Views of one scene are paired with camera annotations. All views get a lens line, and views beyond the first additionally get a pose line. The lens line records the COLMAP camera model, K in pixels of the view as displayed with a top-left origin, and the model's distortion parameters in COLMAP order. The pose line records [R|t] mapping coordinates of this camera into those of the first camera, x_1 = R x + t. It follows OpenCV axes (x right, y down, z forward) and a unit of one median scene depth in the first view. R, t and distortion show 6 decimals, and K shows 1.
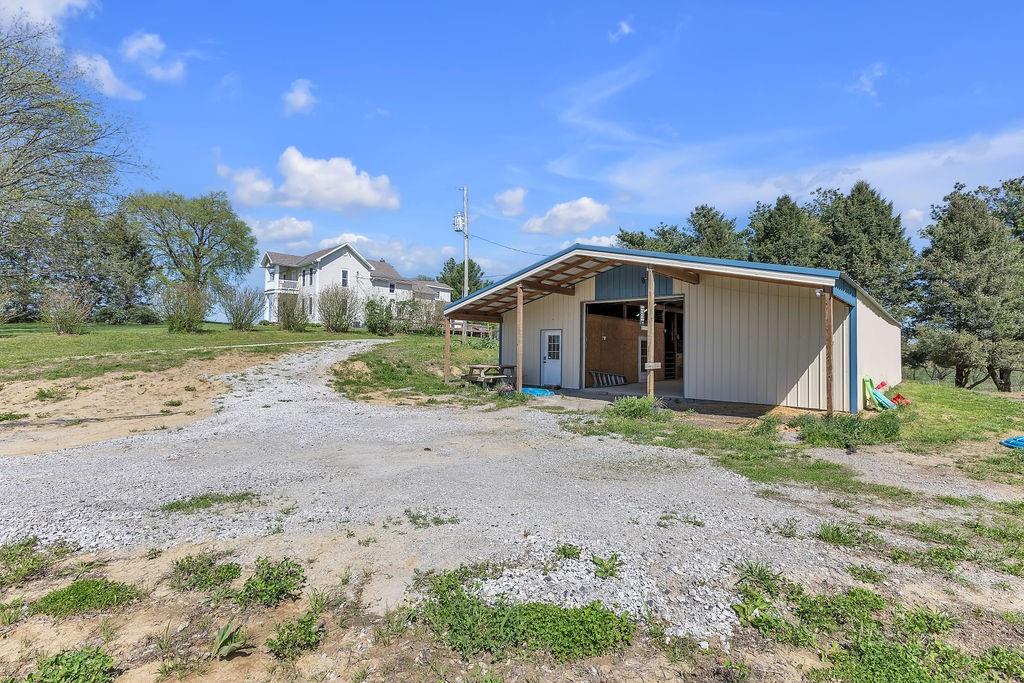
lens RADIAL K [[448.5, 0, 510.5], [0, 448.5, 339.2], [0, 0, 1]] dist [0.004269, -0.000356]
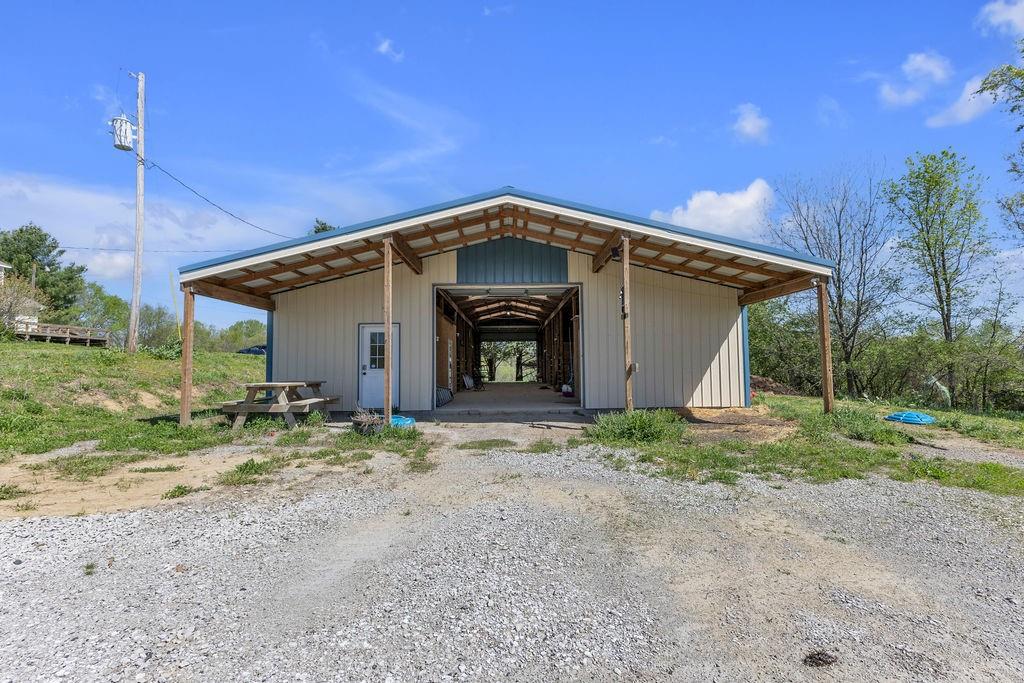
lens RADIAL K [[448.5, 0, 514.3], [0, 448.5, 342.9], [0, 0, 1]] dist [0.004269, -0.000356]
pose [[0.722036, 0.012098, 0.691750, -0.216561], [0.003925, 0.999759, -0.021582, 0.021897], [-0.691845, 0.018298, 0.721815, 0.385277]]
